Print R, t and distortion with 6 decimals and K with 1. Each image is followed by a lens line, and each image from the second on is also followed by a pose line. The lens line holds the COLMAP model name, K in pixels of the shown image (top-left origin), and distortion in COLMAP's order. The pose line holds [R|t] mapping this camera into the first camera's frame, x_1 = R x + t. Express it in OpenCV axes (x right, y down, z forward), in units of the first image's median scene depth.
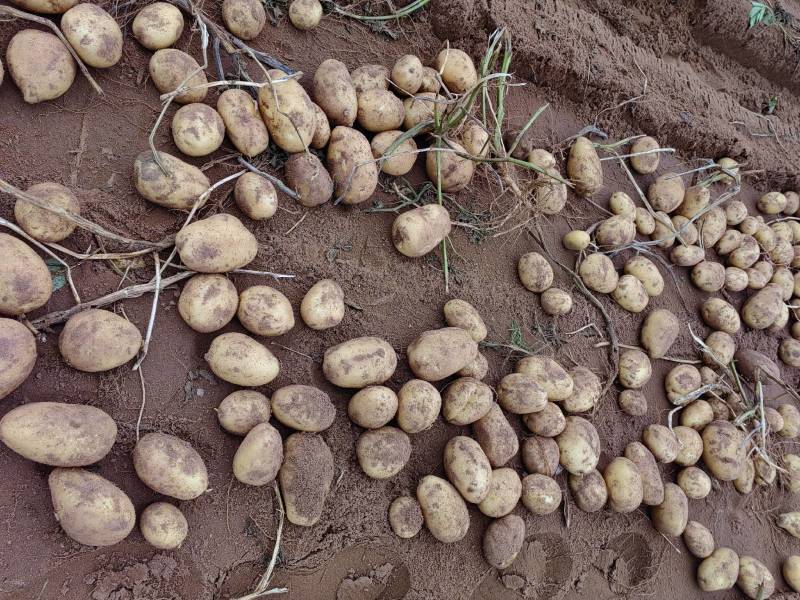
lens RADIAL K [[623.6, 0, 400.0], [0, 623.6, 300.0], [0, 0, 1]] dist [-0.003689, -0.012080]
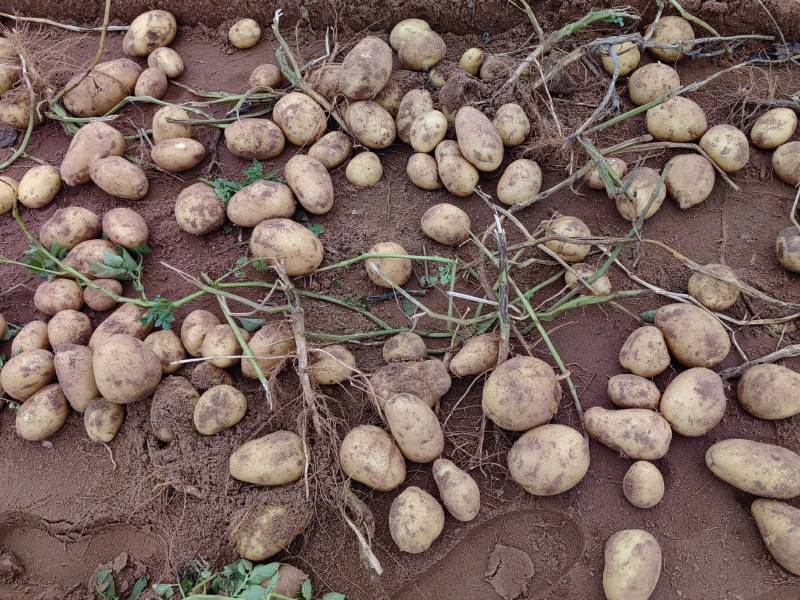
lens RADIAL K [[623.6, 0, 400.0], [0, 623.6, 300.0], [0, 0, 1]] dist [-0.003689, -0.012080]
pose [[0.739213, -0.139325, -0.658902, -0.216724], [-0.016186, 0.974409, -0.224198, 0.165302], [0.673277, 0.176396, 0.718041, -0.283839]]
